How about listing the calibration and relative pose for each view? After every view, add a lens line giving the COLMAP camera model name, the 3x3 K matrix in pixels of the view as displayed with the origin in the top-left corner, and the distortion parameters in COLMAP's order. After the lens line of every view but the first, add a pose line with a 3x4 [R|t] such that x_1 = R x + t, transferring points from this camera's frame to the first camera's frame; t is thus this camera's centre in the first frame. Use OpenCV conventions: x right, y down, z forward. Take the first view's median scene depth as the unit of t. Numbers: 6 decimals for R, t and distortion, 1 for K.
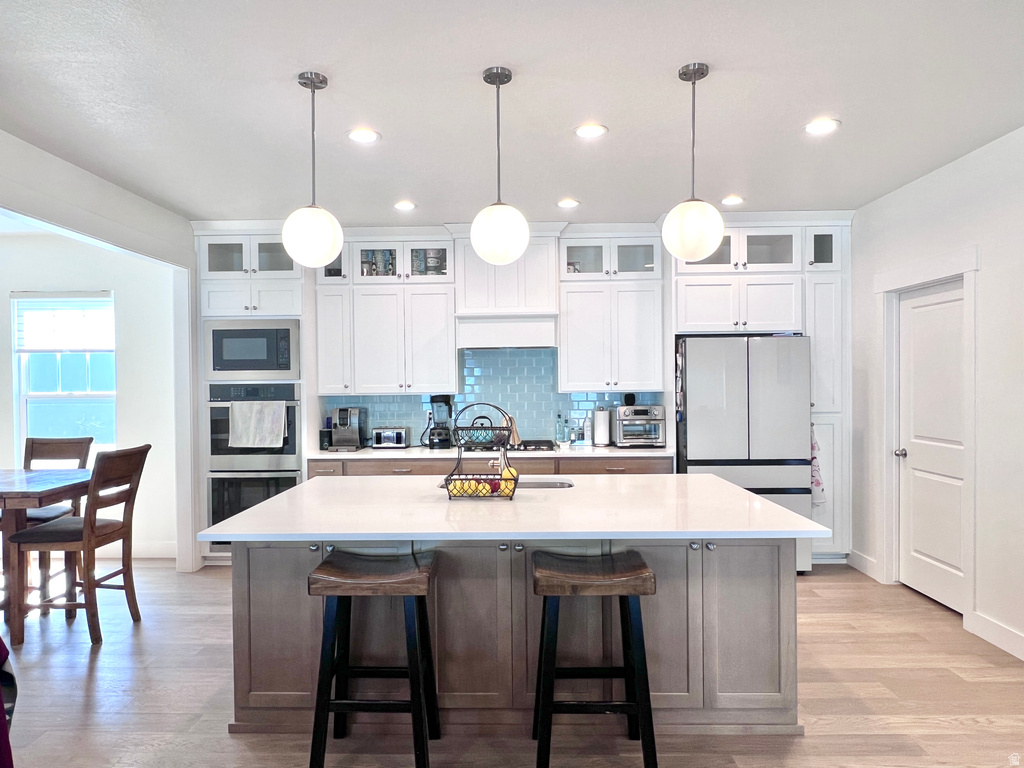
lens RADIAL K [[659.5, 0, 510.4], [0, 659.5, 385.3], [0, 0, 1]] dist [-0.002230, -0.001601]
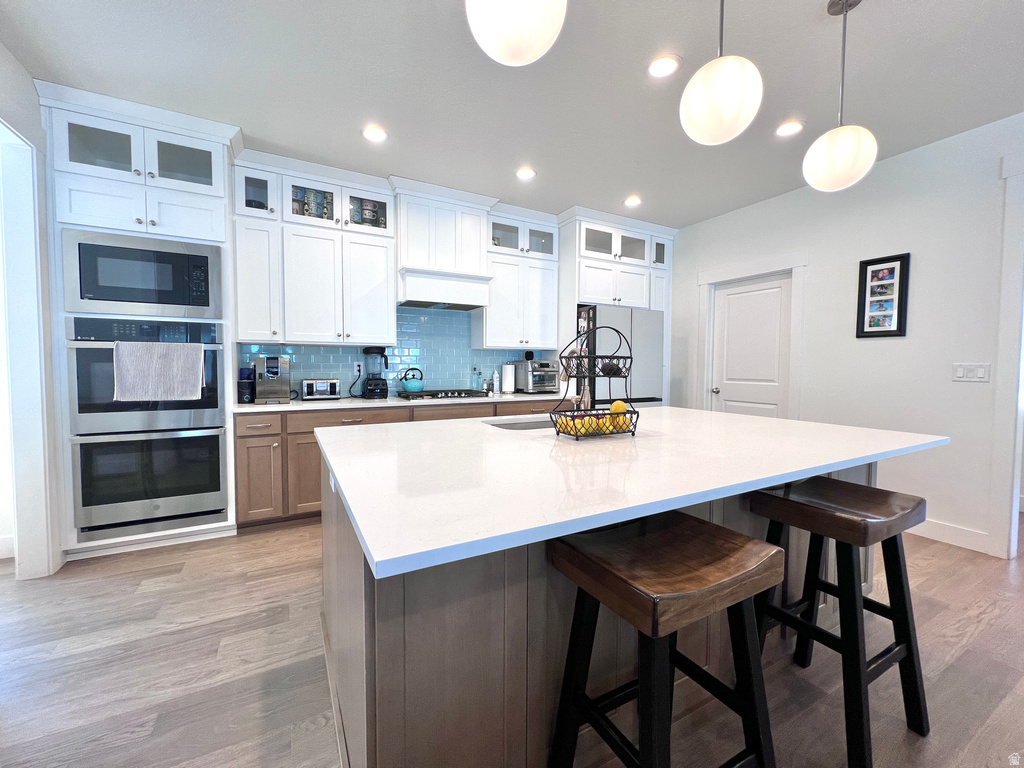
lens RADIAL K [[411.8, 0, 510.8], [0, 411.8, 380.6], [0, 0, 1]] dist [-0.002444, -0.000037]
pose [[0.871555, -0.005146, 0.490271, -0.252404], [-0.010155, 0.999541, 0.028545, 0.050148], [-0.490193, -0.029857, 0.871103, 0.355006]]
